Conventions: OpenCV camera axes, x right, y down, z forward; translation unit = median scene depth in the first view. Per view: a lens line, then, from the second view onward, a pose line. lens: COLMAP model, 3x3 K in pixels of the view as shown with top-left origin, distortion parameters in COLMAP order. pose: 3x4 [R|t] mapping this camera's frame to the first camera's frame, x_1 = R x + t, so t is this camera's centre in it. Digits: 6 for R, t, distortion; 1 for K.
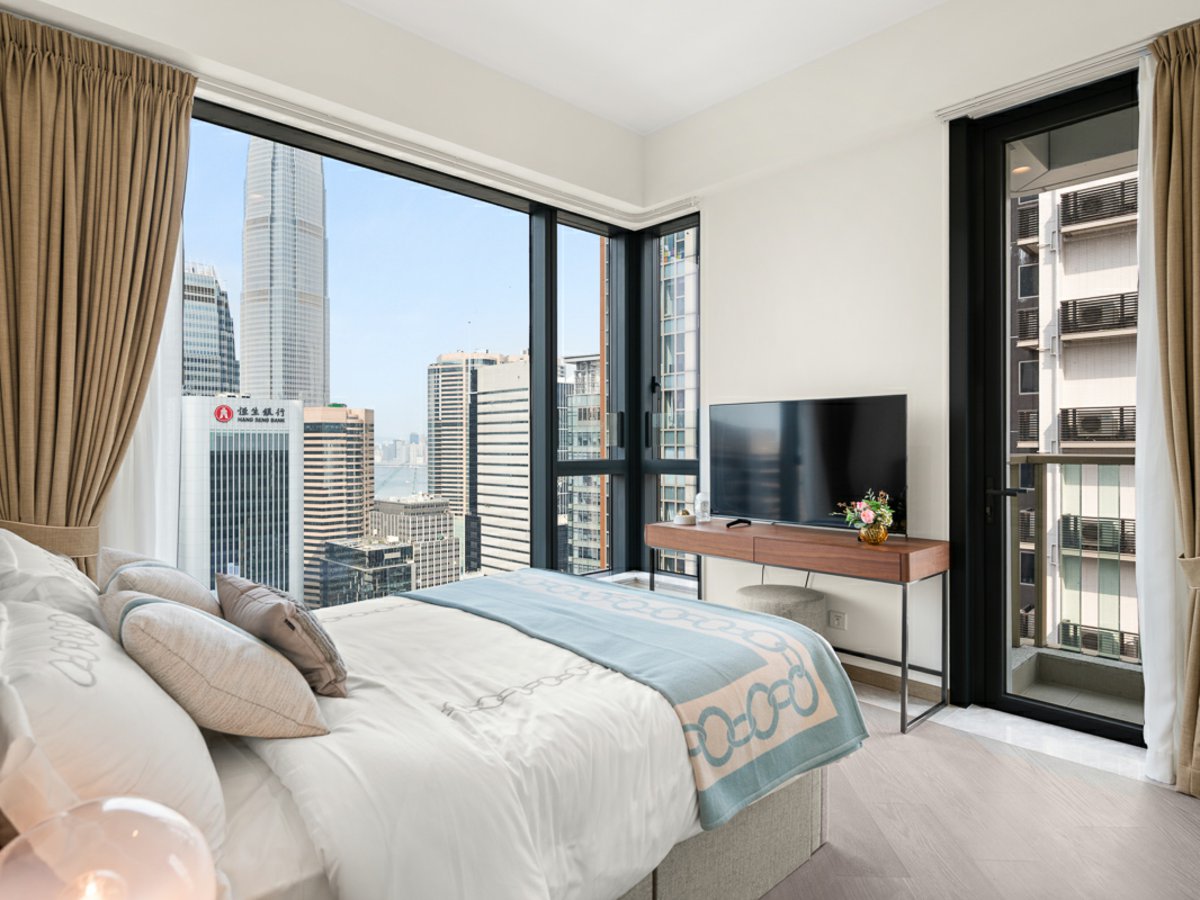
lens RADIAL K [[685.6, 0, 584.7], [0, 685.6, 430.2], [0, 0, 1]] dist [0.007874, -0.010014]
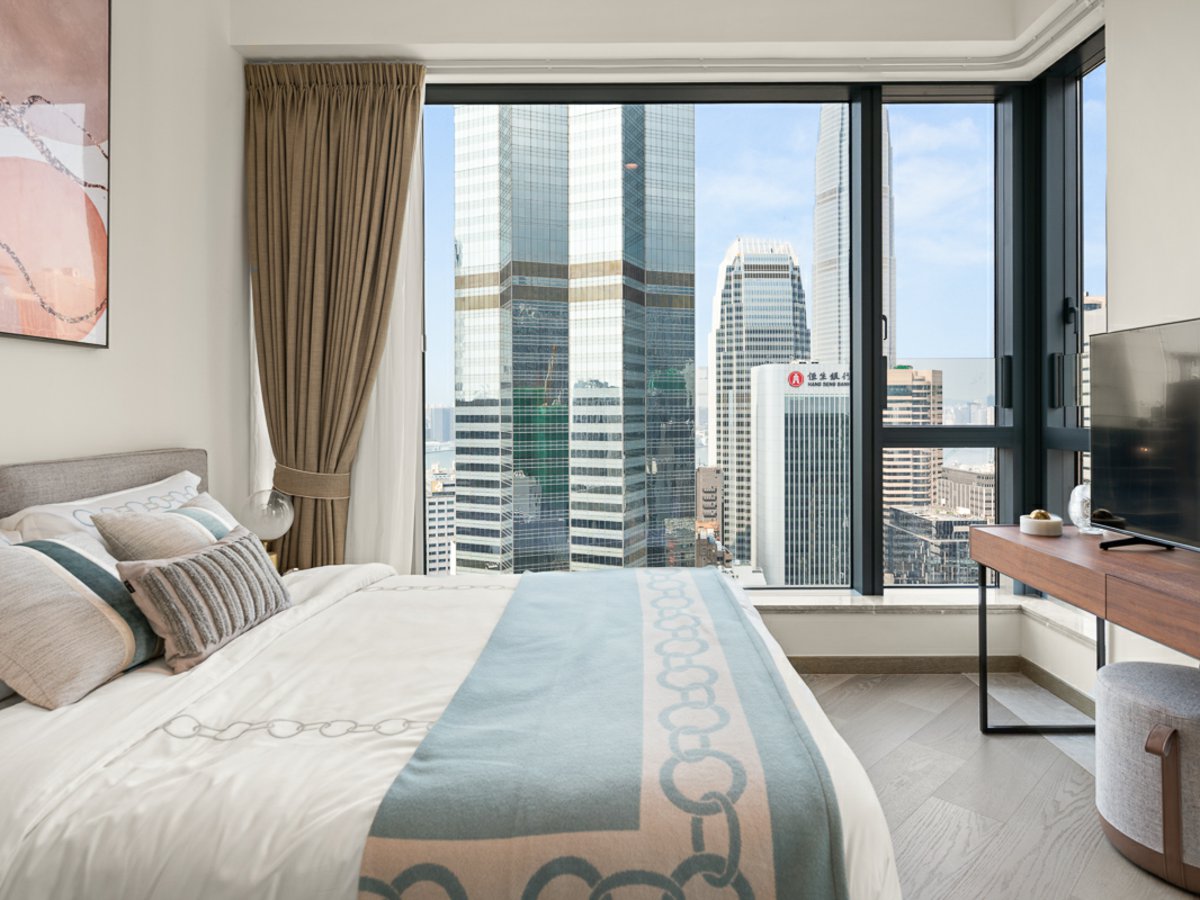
lens RADIAL K [[685.6, 0, 598.1], [0, 685.6, 406.2], [0, 0, 1]] dist [0.007874, -0.010014]
pose [[0.726717, -0.003211, -0.686930, 0.366022], [0.015515, 0.999811, 0.011741, 0.014021], [0.686762, -0.019191, 0.726629, 0.381859]]
